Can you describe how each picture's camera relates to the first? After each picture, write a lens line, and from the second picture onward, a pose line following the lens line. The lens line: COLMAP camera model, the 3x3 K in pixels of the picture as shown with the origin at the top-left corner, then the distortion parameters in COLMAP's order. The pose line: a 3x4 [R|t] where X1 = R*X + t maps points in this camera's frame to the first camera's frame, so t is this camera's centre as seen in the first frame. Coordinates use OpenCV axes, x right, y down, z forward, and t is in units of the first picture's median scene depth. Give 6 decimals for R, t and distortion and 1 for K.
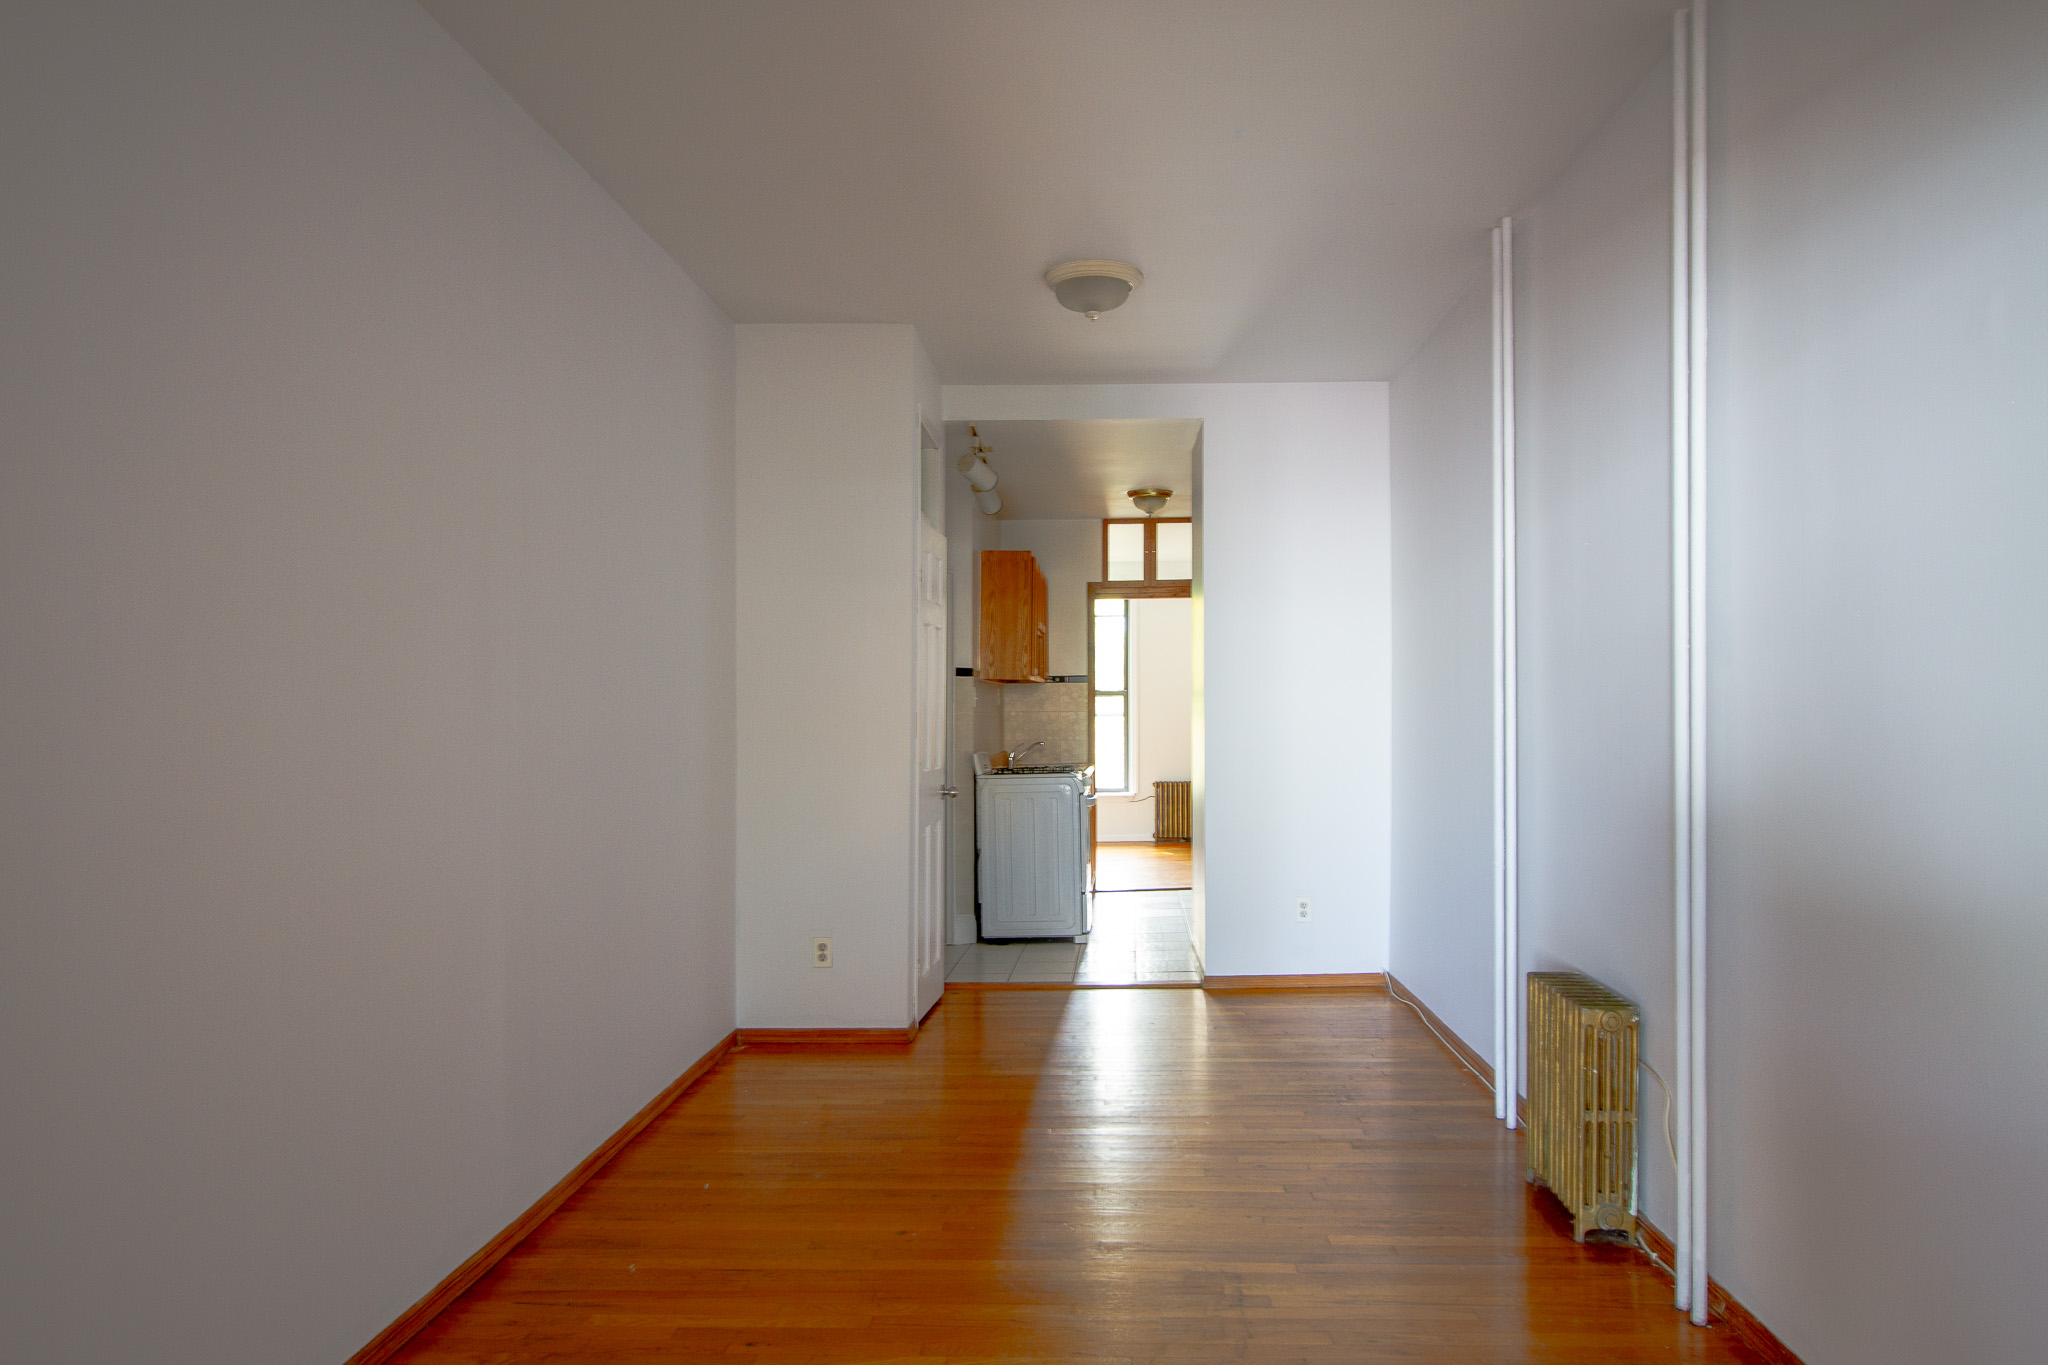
lens RADIAL K [[1381.9, 0, 1107.8], [0, 1381.9, 575.7], [0, 0, 1]] dist [0.002804, -0.001736]
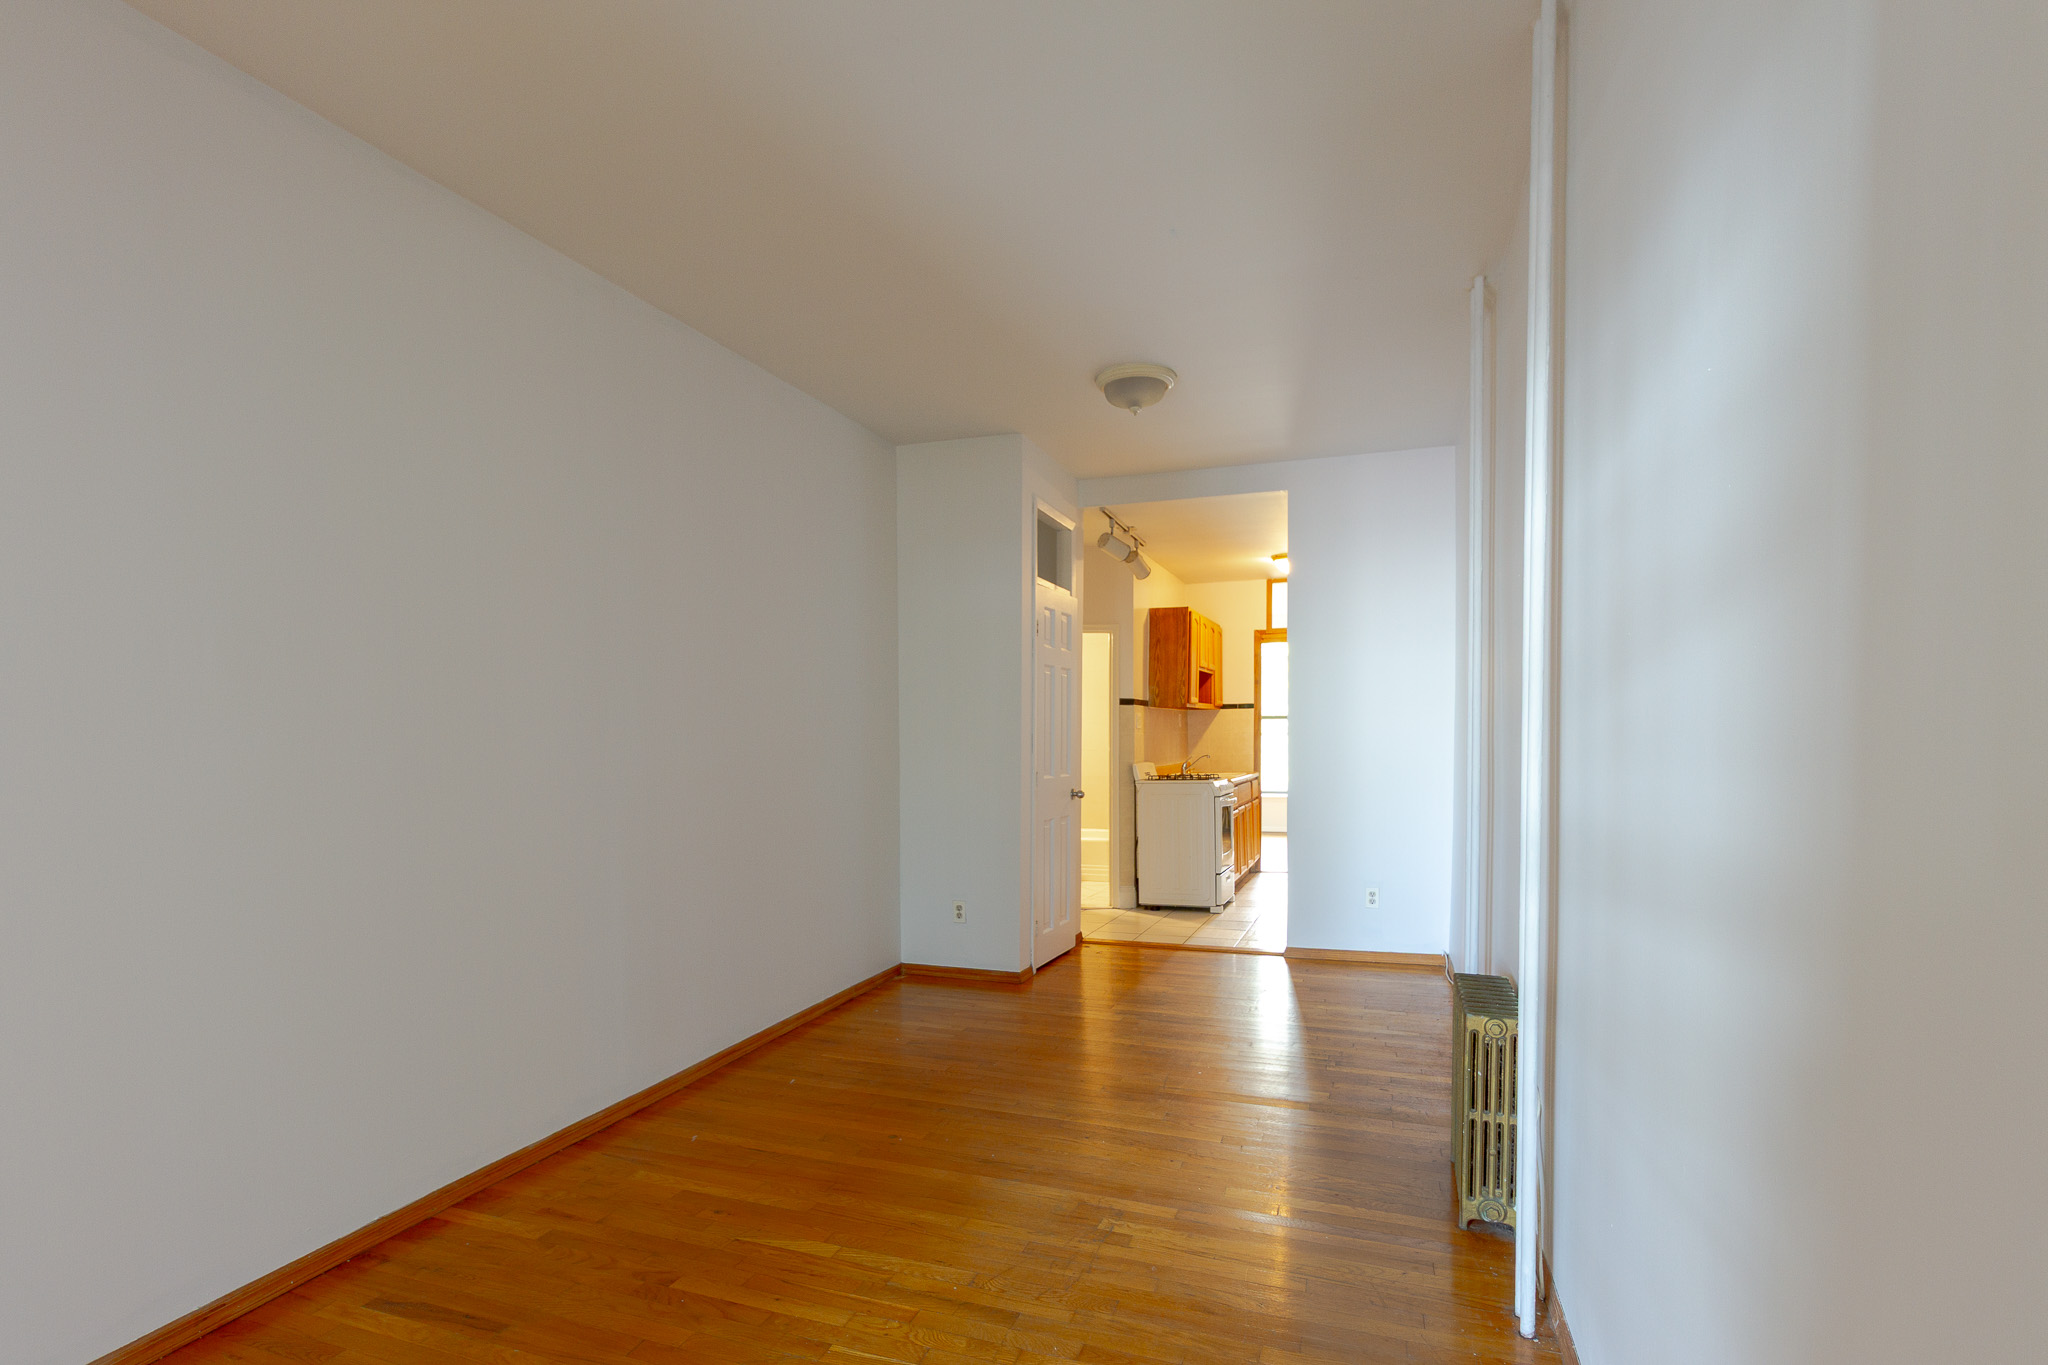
lens RADIAL K [[1007.6, 0, 1024.0], [0, 1007.6, 682.5], [0, 0, 1]] dist [0.001457, 0.000062]
pose [[0.945030, -0.015767, -0.326602, 0.179422], [0.032278, 0.998457, 0.045196, 0.008255], [0.325385, -0.053253, 0.944081, 0.110853]]
